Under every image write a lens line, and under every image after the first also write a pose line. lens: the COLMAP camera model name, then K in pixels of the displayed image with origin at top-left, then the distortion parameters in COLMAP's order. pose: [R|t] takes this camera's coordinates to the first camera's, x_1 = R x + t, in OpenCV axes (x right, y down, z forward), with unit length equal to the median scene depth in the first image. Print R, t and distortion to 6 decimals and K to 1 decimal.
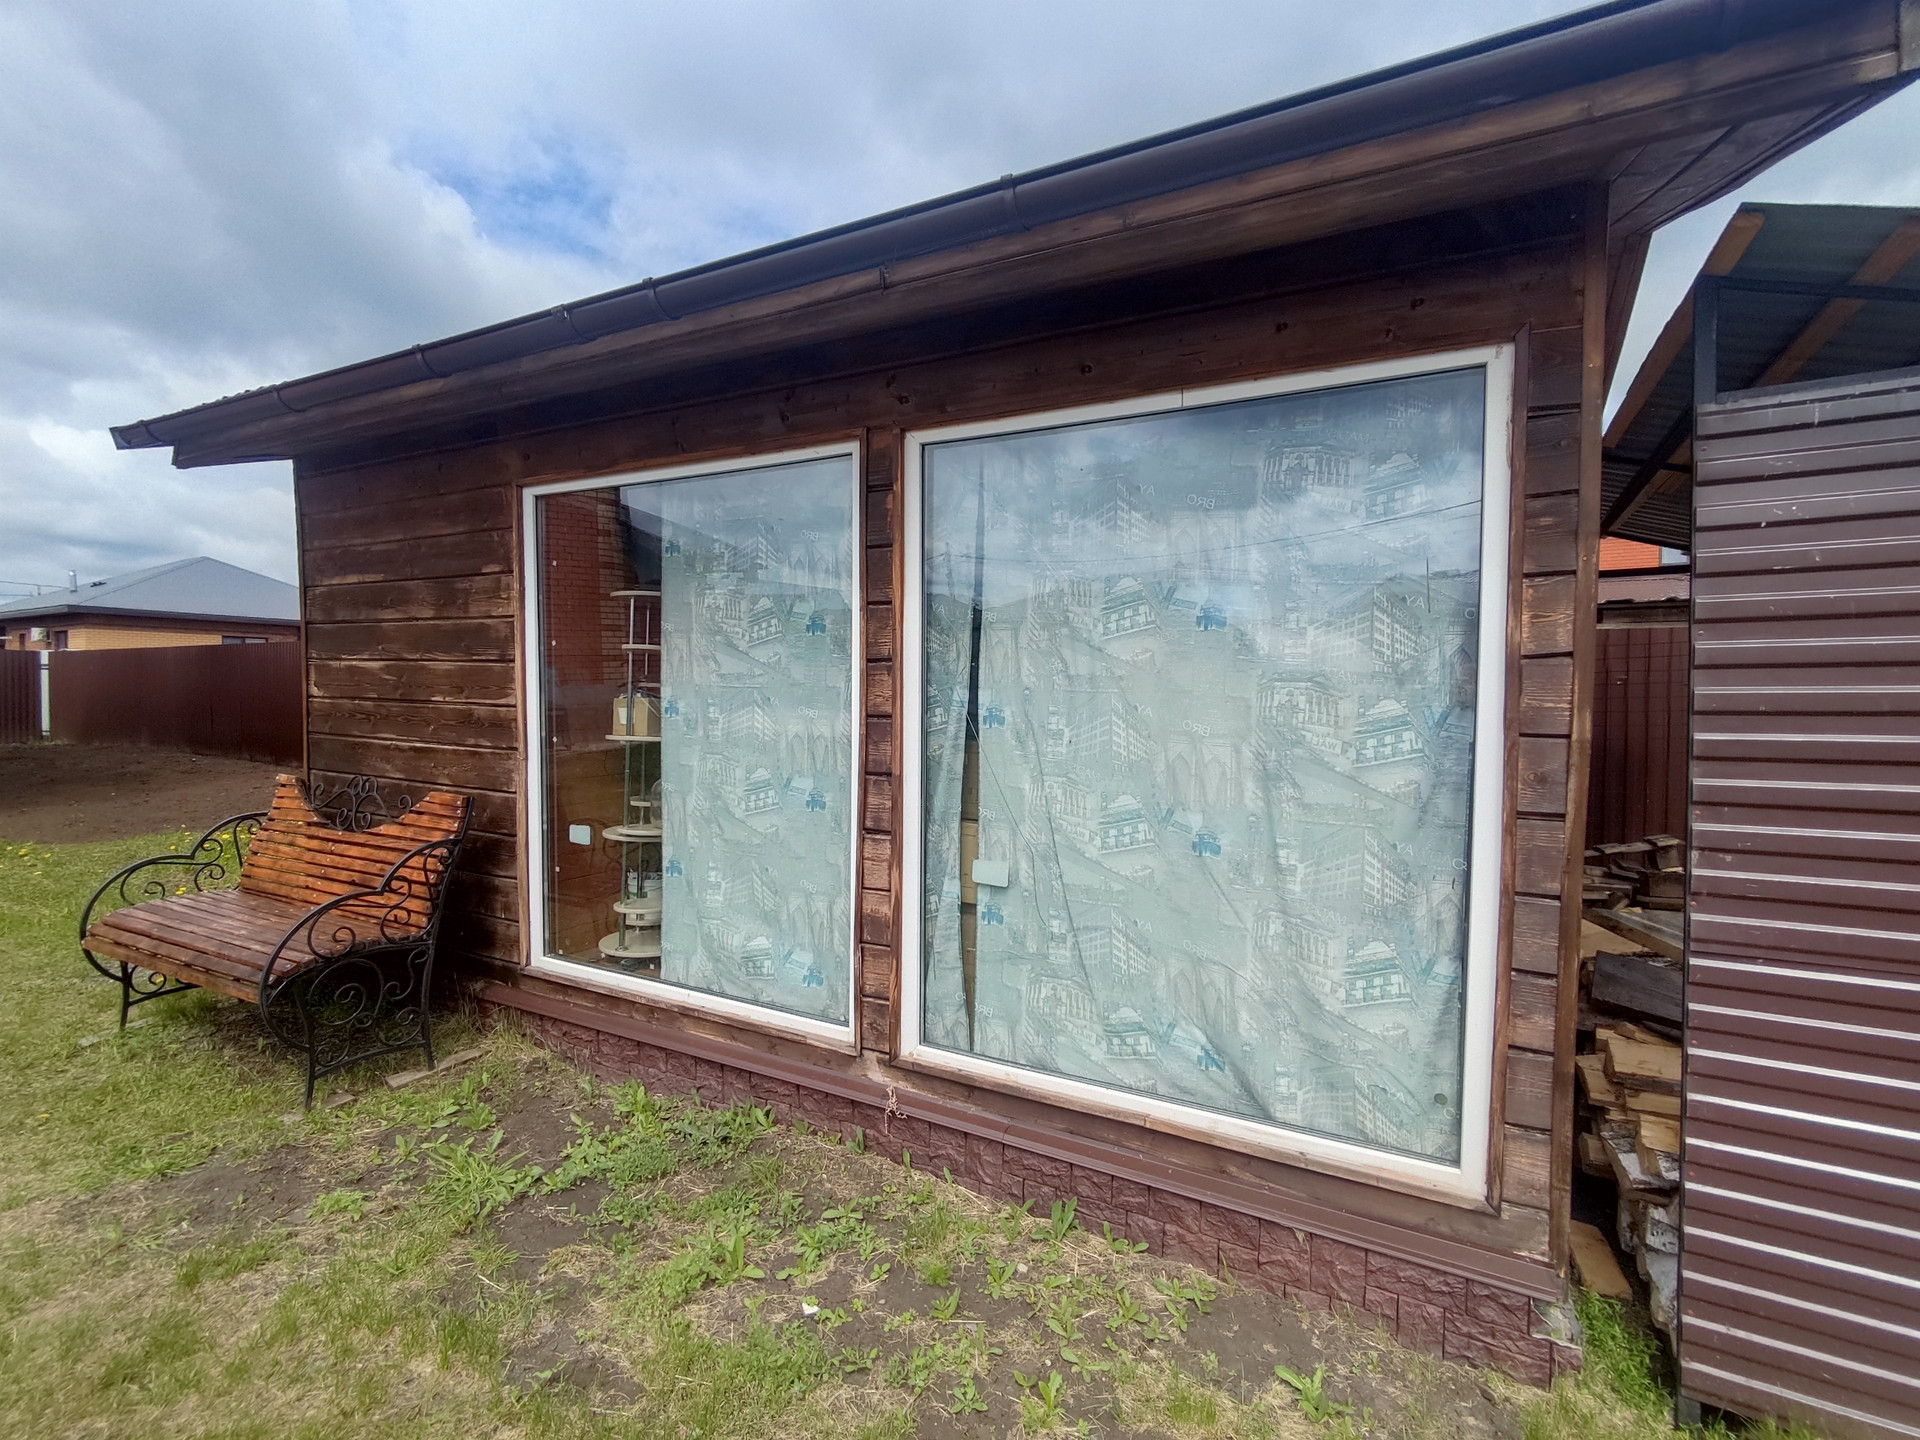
lens RADIAL K [[857.8, 0, 961.4], [0, 857.8, 698.2], [0, 0, 1]] dist [-0.017000, 0.000311]
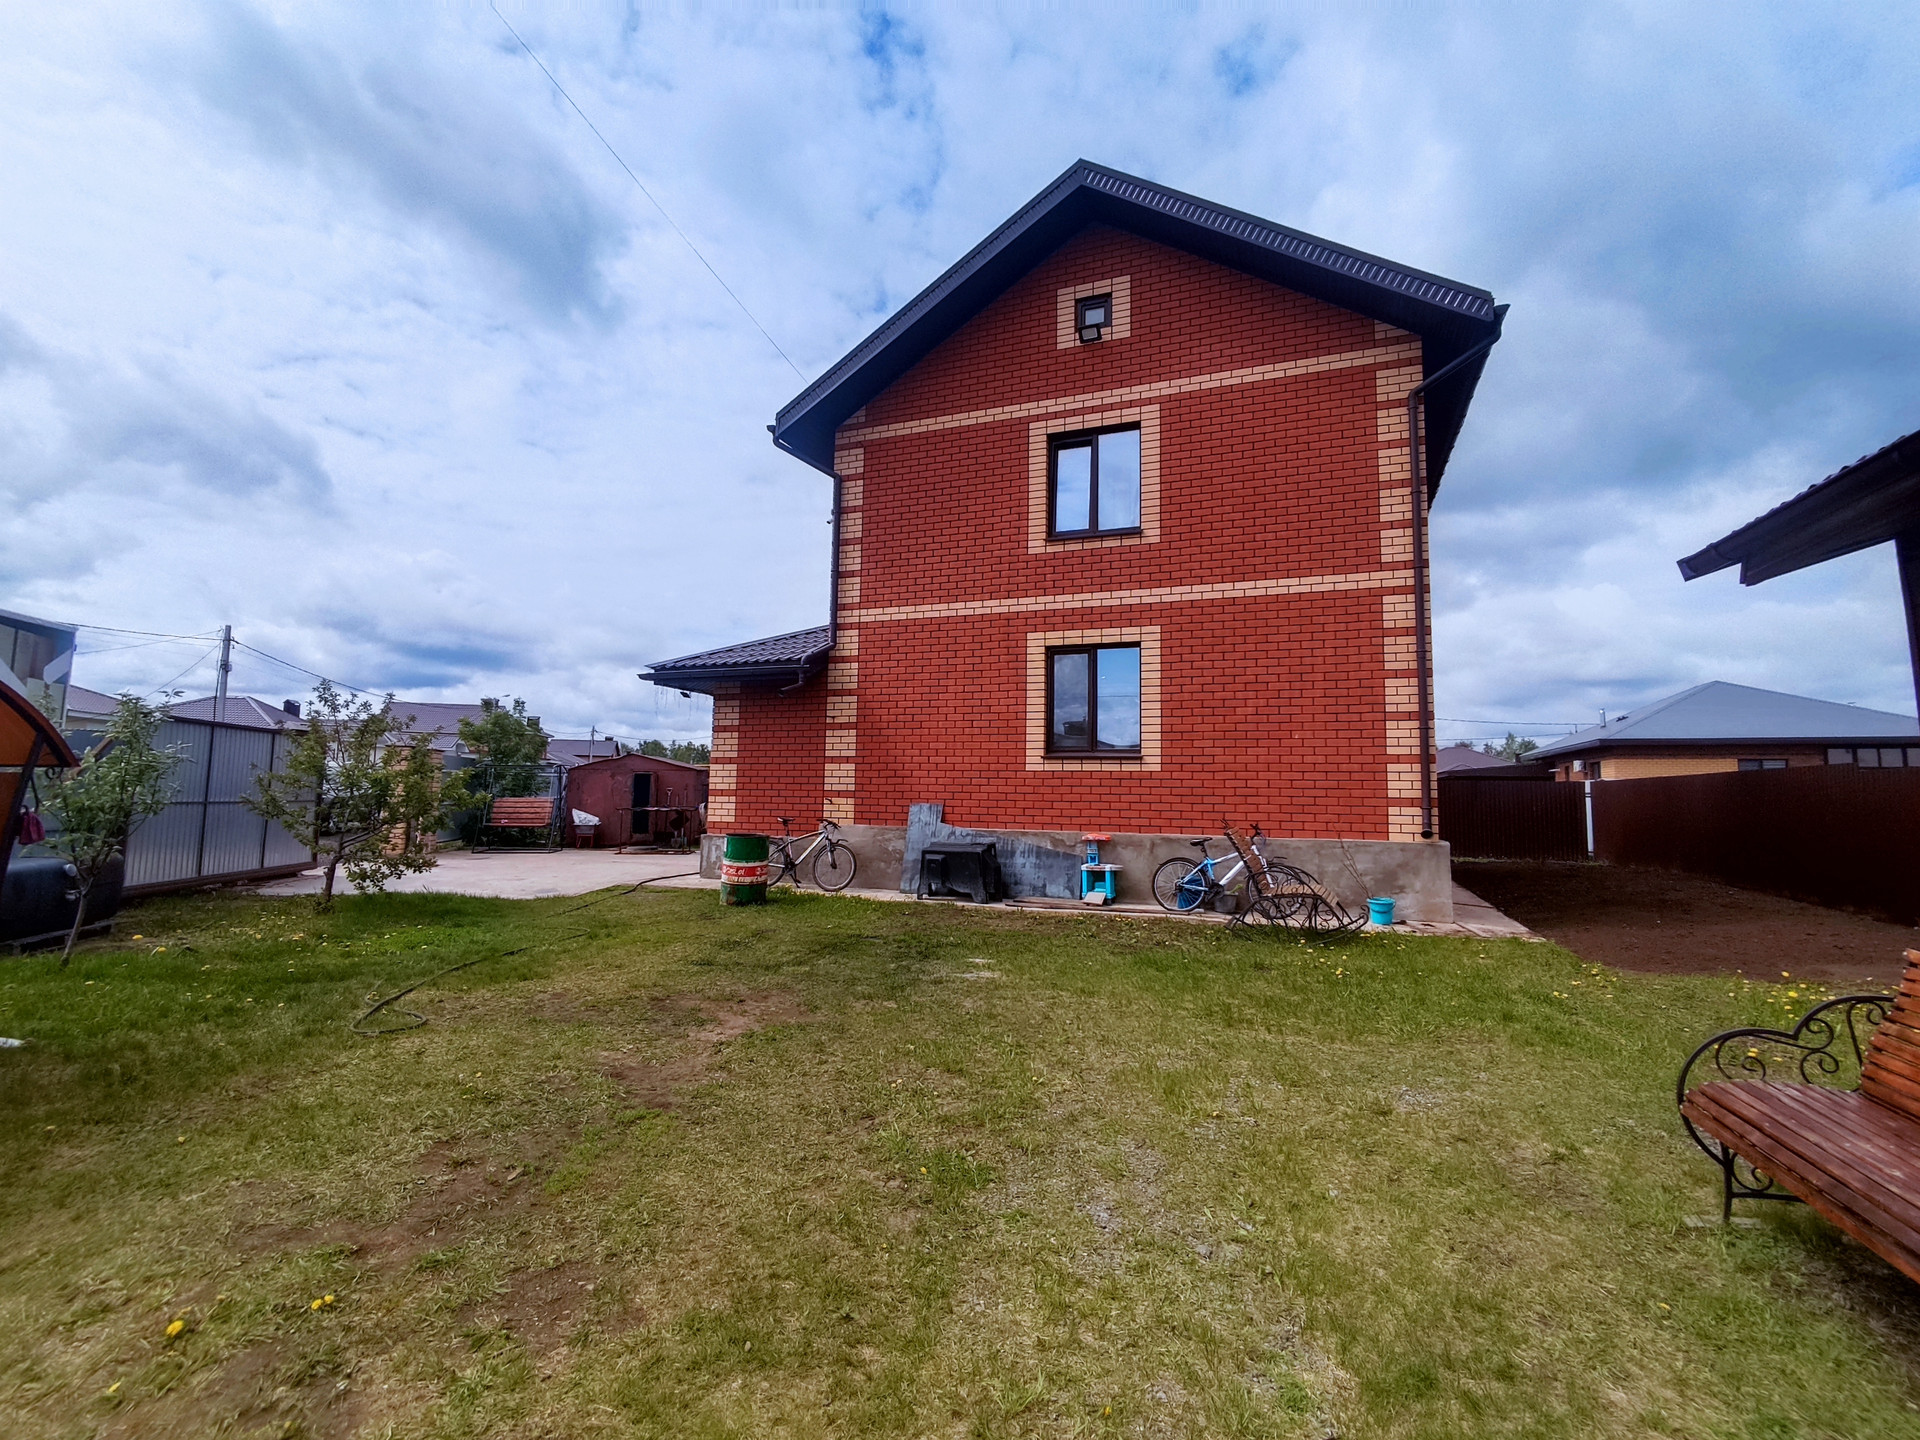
lens RADIAL K [[831.8, 0, 960.0], [0, 831.8, 720.0], [0, 0, 1]] dist [-0.000867, -0.000151]
pose [[0.108444, -0.091226, -0.989908, -0.151939], [-0.028156, 0.995099, -0.094788, -0.022520], [0.993704, 0.038151, 0.105344, 0.077408]]
